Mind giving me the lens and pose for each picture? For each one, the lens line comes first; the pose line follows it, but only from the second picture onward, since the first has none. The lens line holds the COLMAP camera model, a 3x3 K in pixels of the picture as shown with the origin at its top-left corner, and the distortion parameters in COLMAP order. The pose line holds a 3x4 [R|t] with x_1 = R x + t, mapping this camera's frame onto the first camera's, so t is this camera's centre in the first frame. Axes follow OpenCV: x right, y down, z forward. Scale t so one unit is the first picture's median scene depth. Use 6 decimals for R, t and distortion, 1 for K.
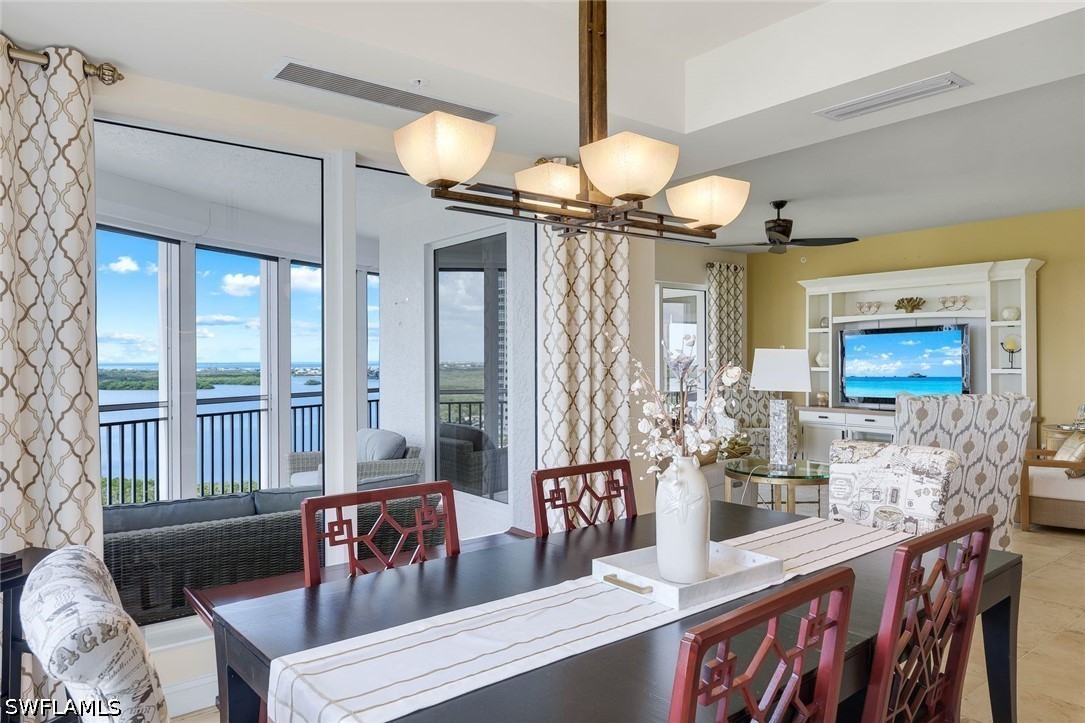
lens RADIAL K [[718.0, 0, 545.6], [0, 718.0, 357.9], [0, 0, 1]] dist [0.002849, 0.000170]
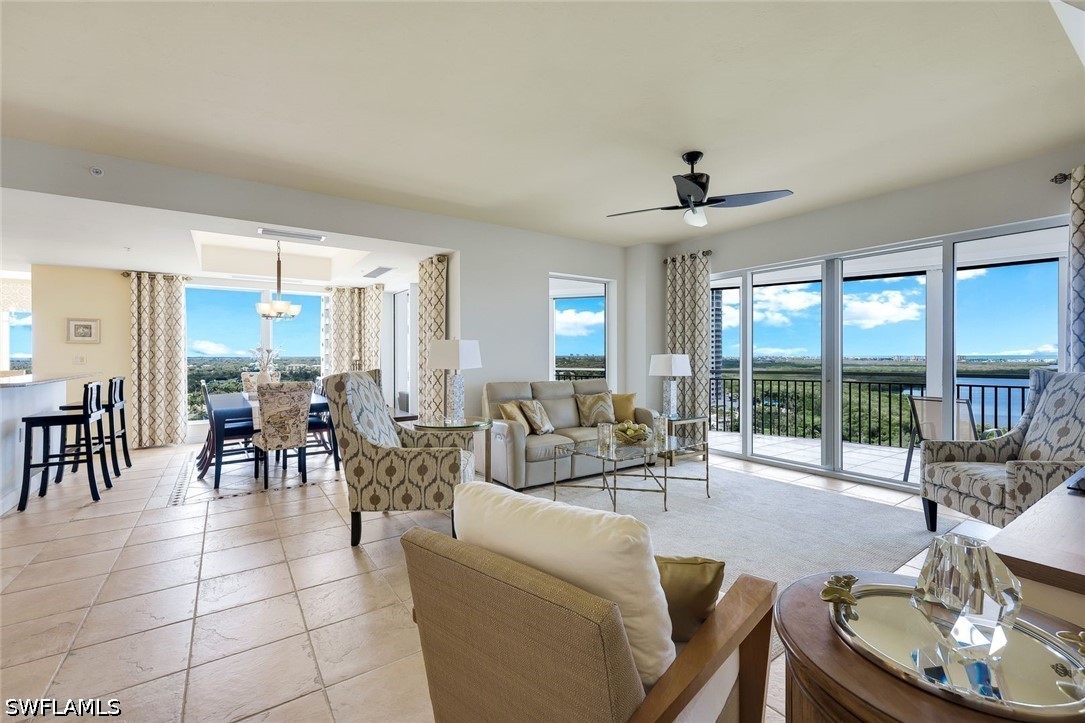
lens RADIAL K [[458.4, 0, 542.6], [0, 458.4, 357.1], [0, 0, 1]] dist [-0.000692, 0.000233]
pose [[-0.060586, 0.010951, -0.998103, 1.010115], [0.002406, 0.999939, 0.010825, 0.011167], [0.998160, -0.001746, -0.060608, 1.003388]]
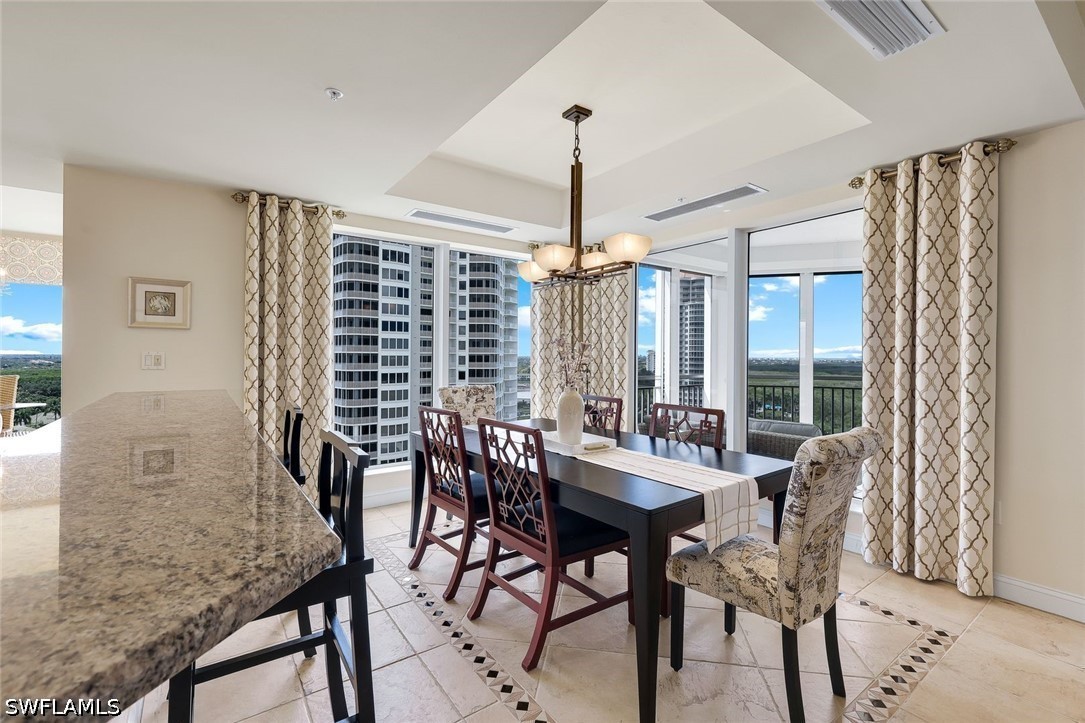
lens RADIAL K [[474.8, 0, 547.0], [0, 474.8, 358.7], [0, 0, 1]] dist [-0.000350, 0.000005]
pose [[-0.035806, 0.011738, -0.999290, 0.551119], [-0.006421, 0.999908, 0.011975, 0.014139], [0.999338, 0.006845, -0.035728, 0.342669]]
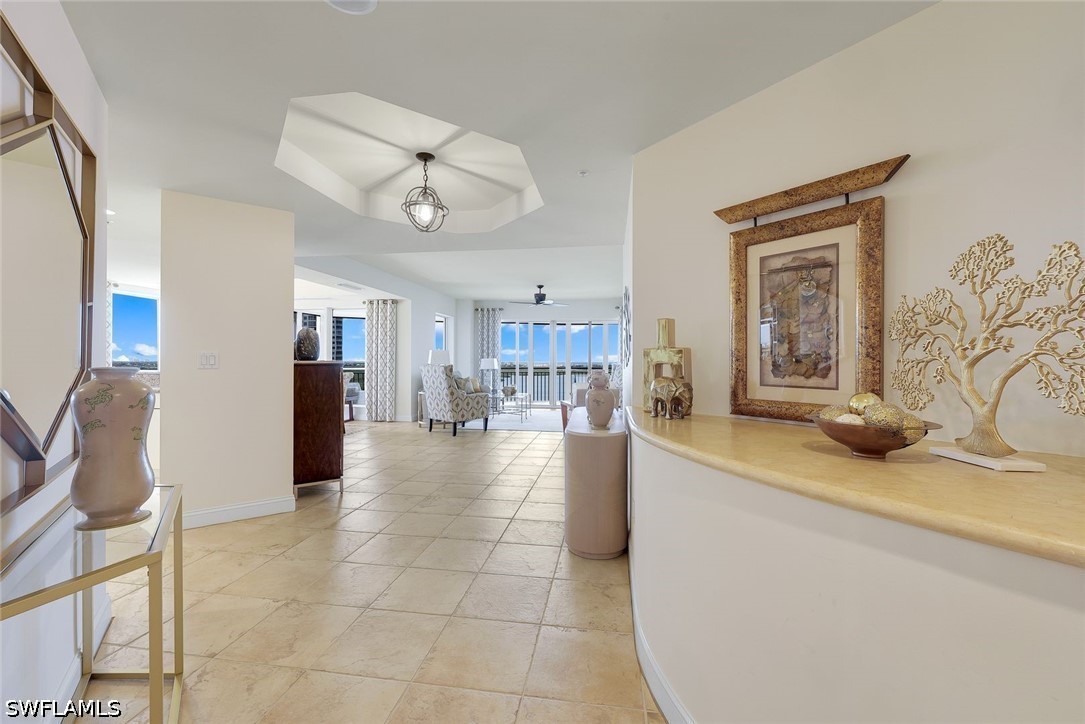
lens RADIAL K [[437.5, 0, 544.3], [0, 437.5, 360.1], [0, 0, 1]] dist [0.001024, 0.000691]
pose [[0.682349, 0.005829, -0.731003, 1.577939], [-0.005099, 0.999982, 0.003214, 0.017007], [0.731009, 0.001534, 0.682366, 0.072474]]
